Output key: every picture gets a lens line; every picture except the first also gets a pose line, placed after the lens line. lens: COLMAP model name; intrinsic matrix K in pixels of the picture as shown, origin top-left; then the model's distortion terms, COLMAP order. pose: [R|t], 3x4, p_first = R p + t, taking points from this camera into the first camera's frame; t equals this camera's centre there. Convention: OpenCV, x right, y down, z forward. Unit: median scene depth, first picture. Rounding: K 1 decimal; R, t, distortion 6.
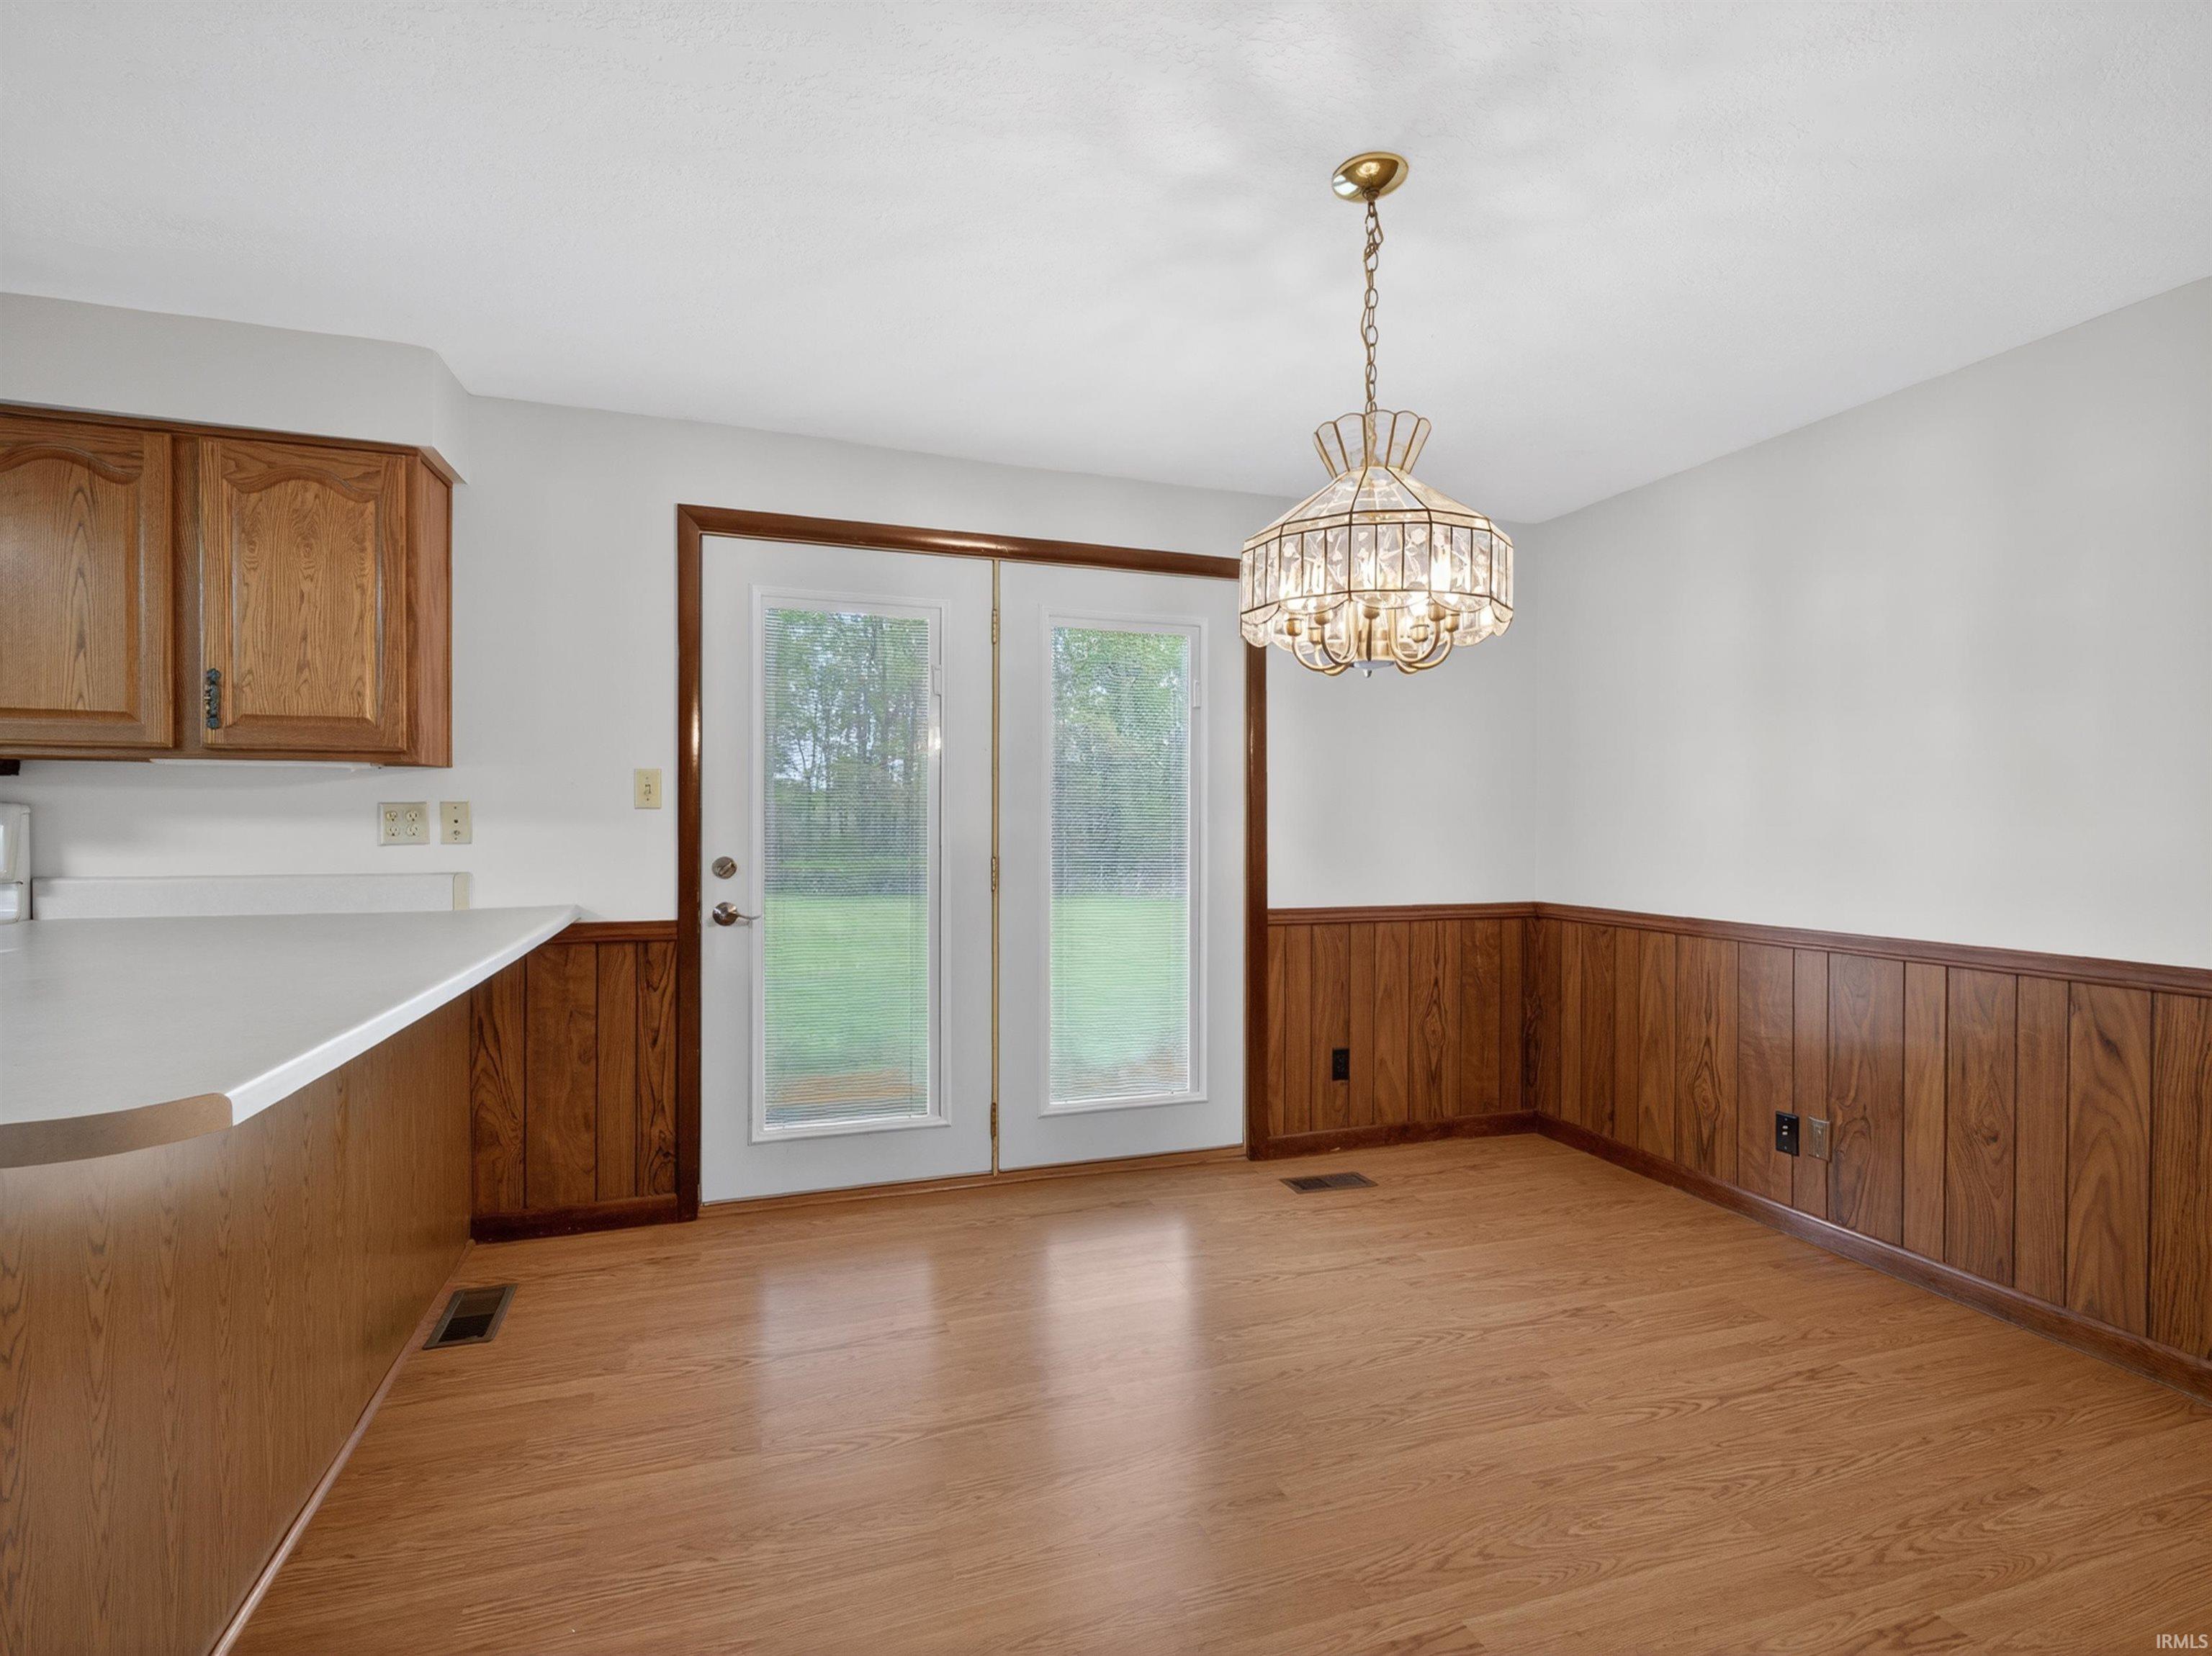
lens RADIAL K [[1055.3, 0, 1101.7], [0, 1055.3, 820.0], [0, 0, 1]] dist [-0.001995, 0.000883]
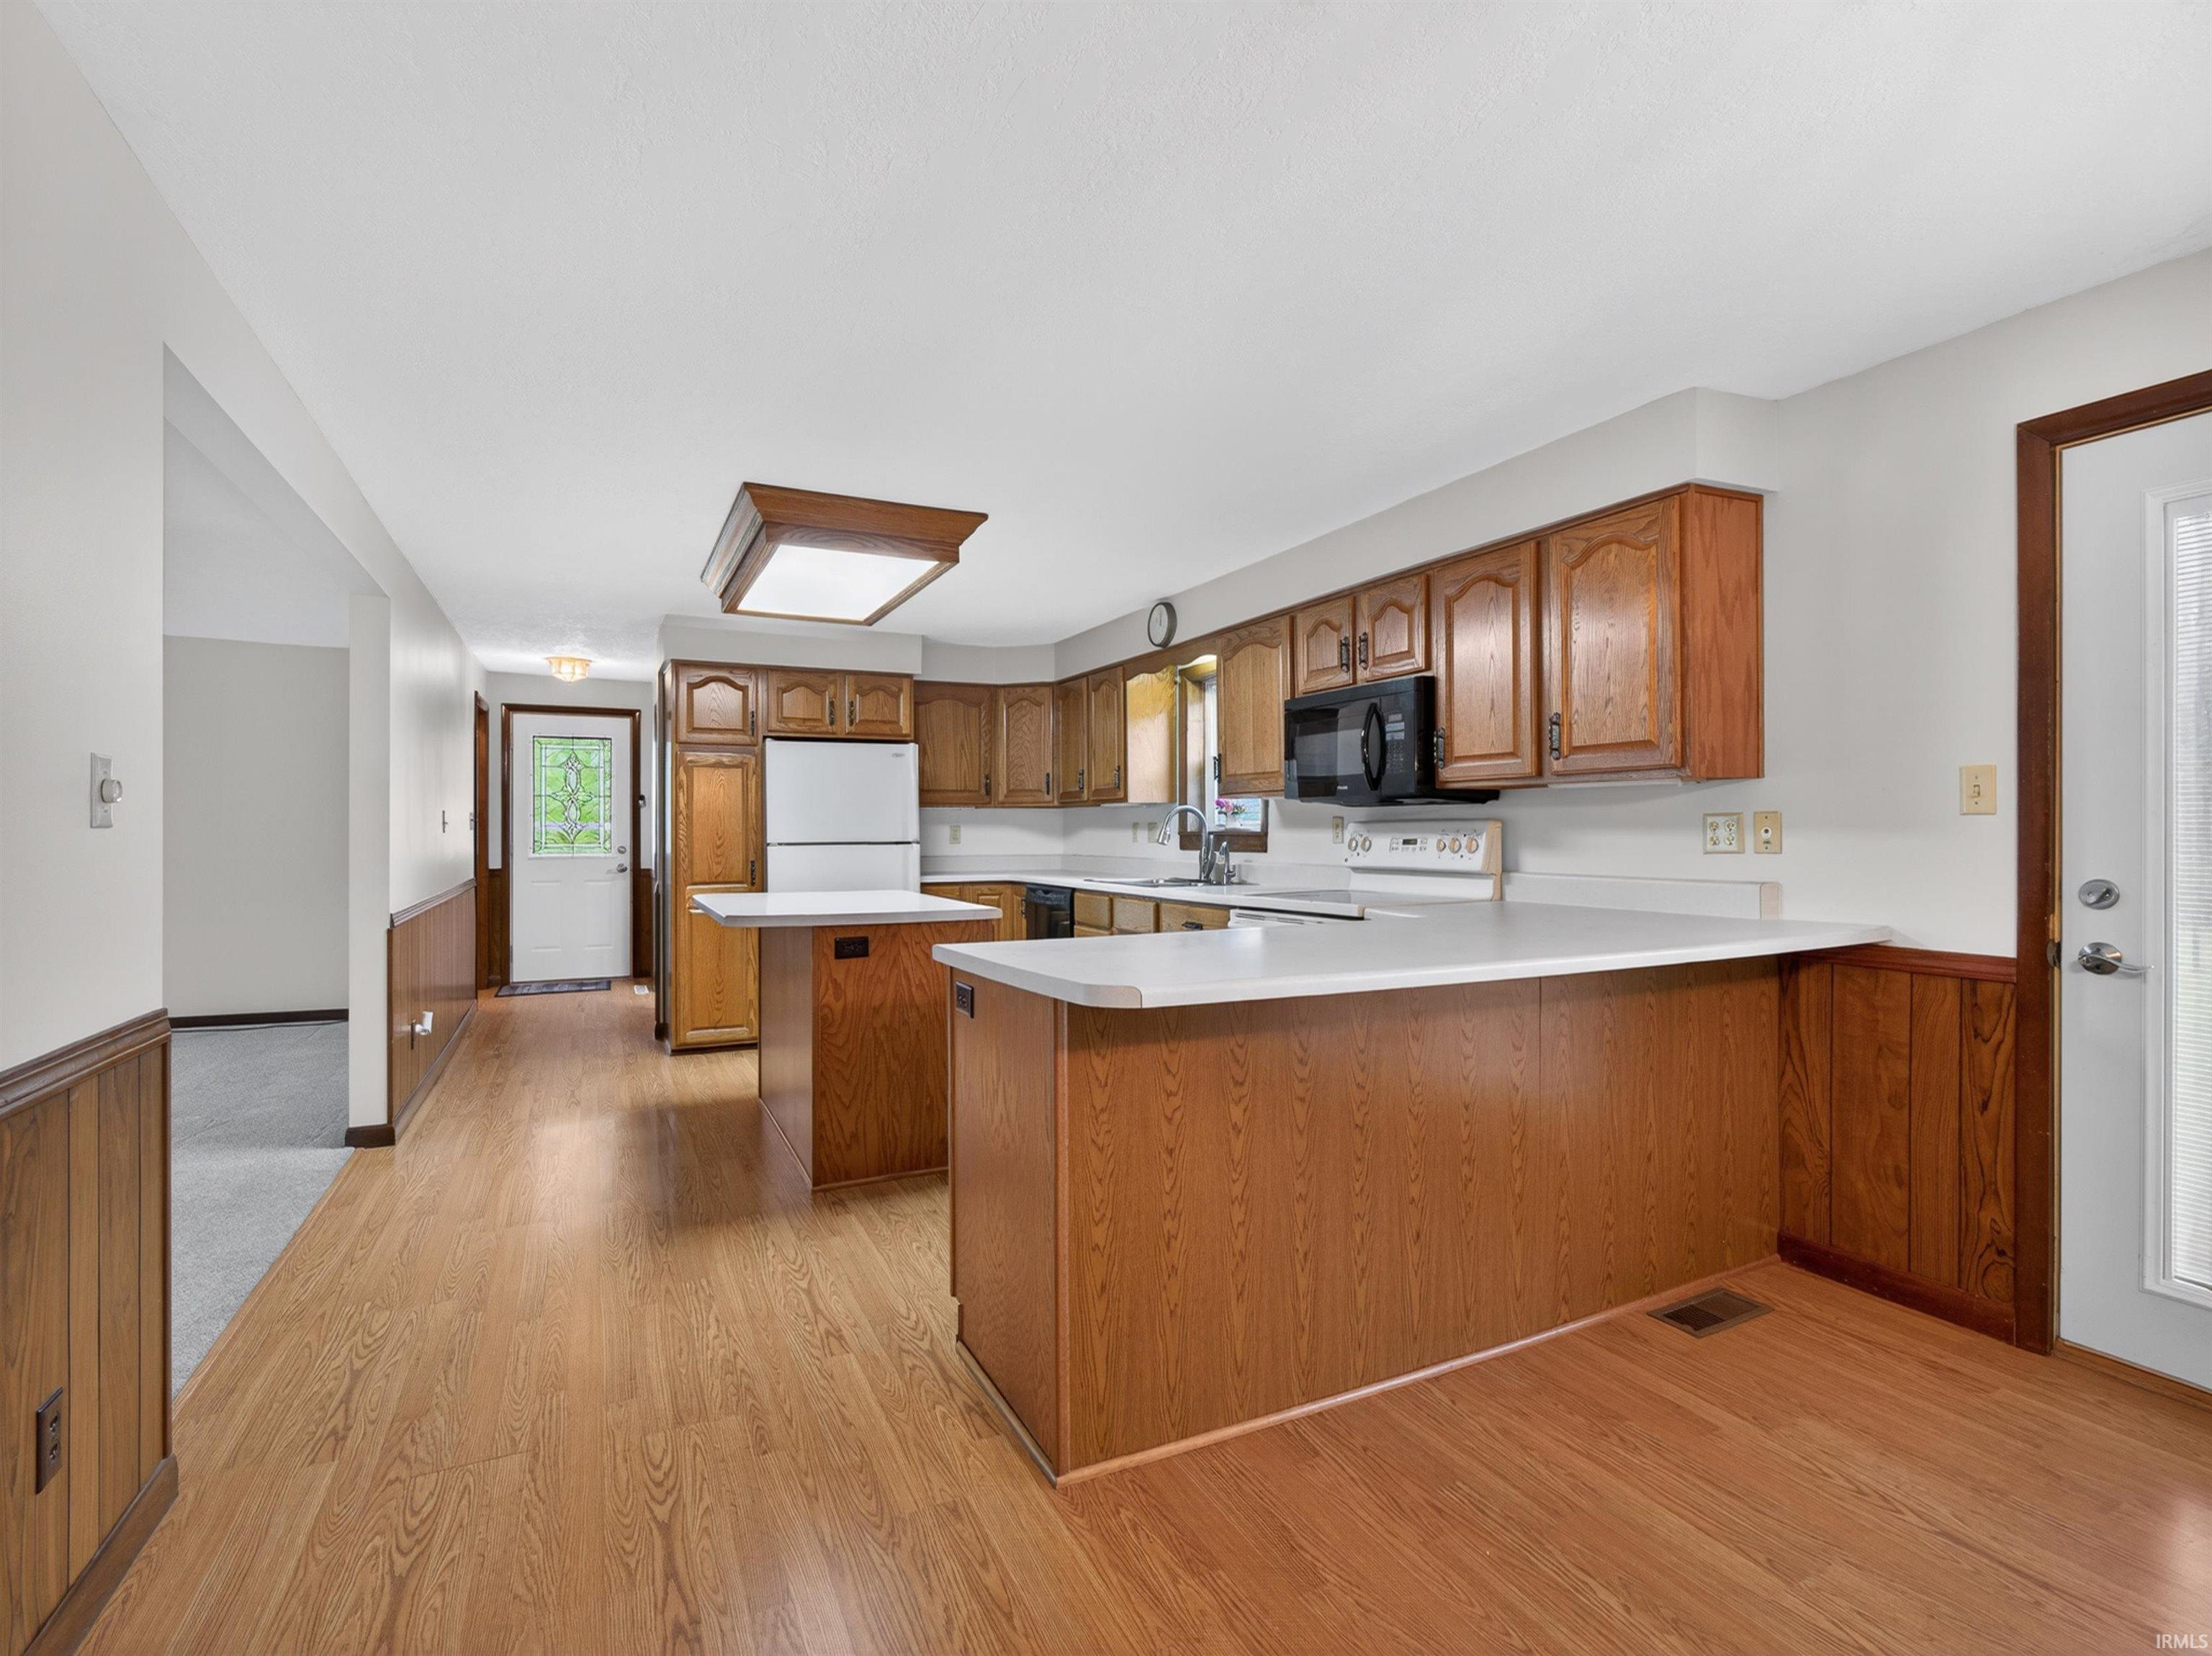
lens RADIAL K [[1050.6, 0, 1101.3], [0, 1050.6, 833.5], [0, 0, 1]] dist [0.002765, -0.003548]
pose [[0.121472, 0.000223, -0.992595, 0.302424], [0.001858, 0.999998, 0.000452, 0.001319], [0.992593, -0.001899, 0.121471, 0.247506]]
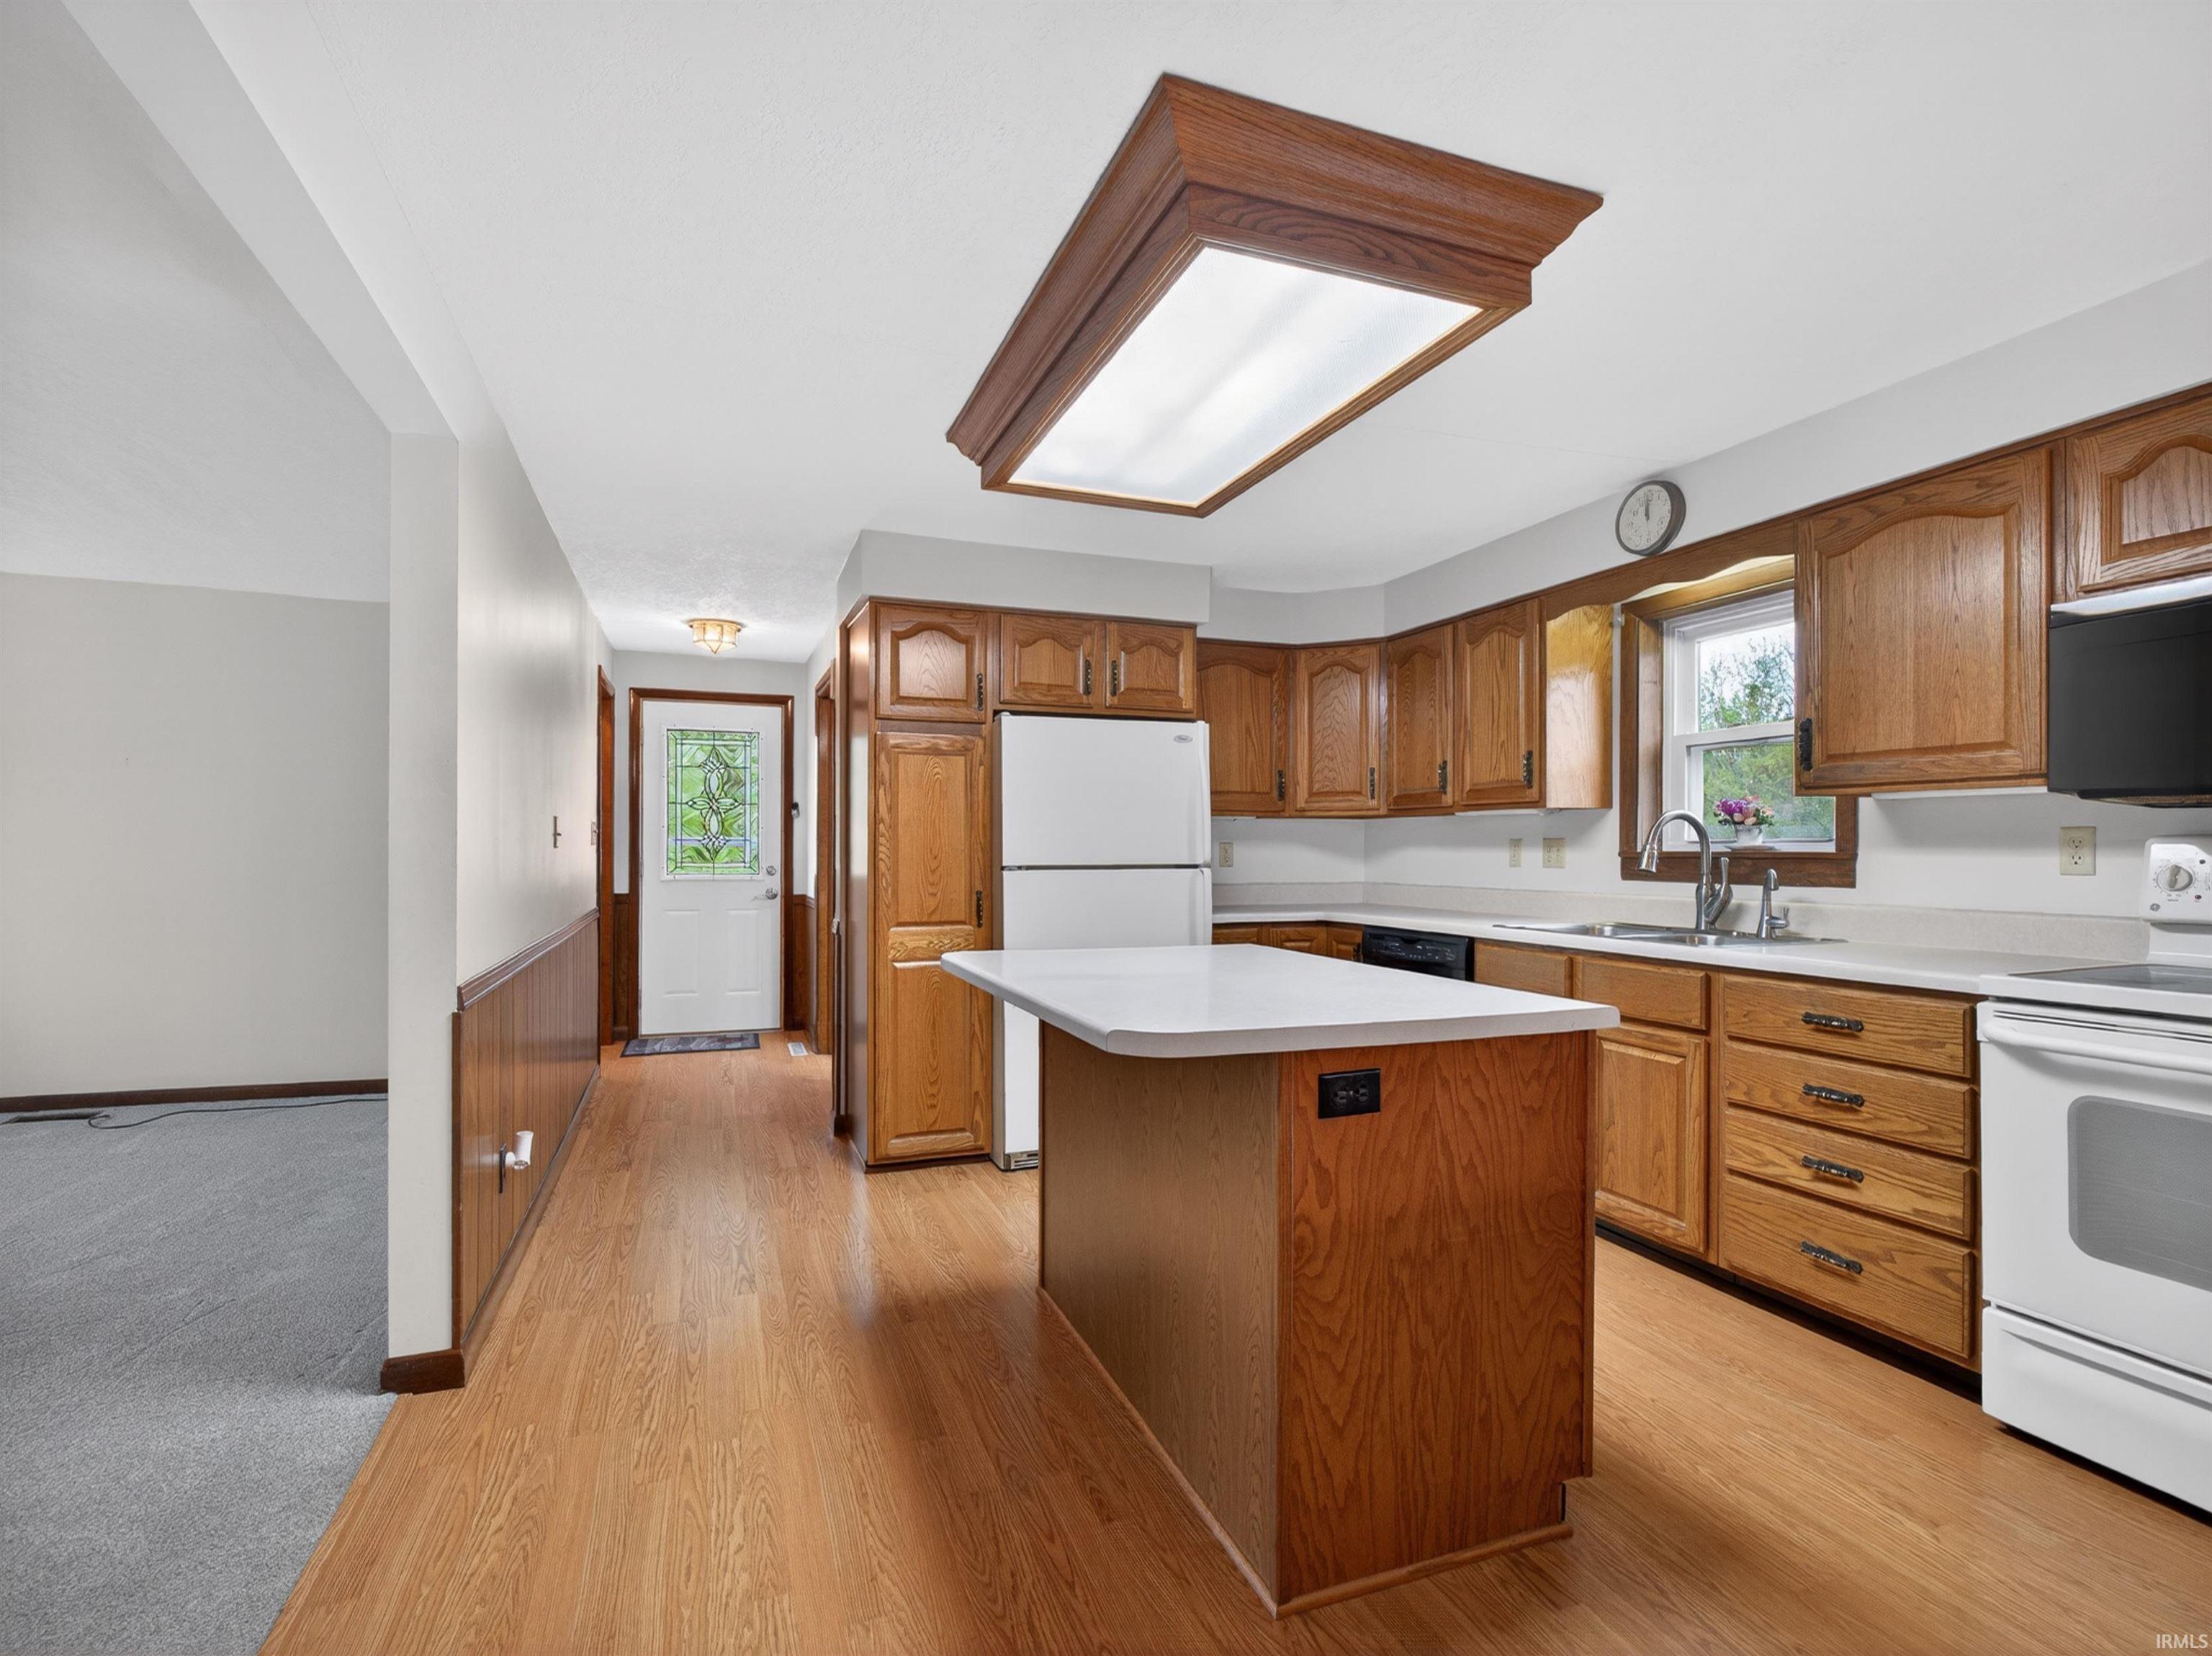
lens RADIAL K [[1052.0, 0, 1097.4], [0, 1052.0, 859.5], [0, 0, 1]] dist [-0.000853, -0.000558]
pose [[0.027373, 0.007236, -0.999599, -0.364151], [-0.003068, 0.999970, 0.007155, 0.001321], [0.999621, 0.002871, 0.027395, -0.044975]]
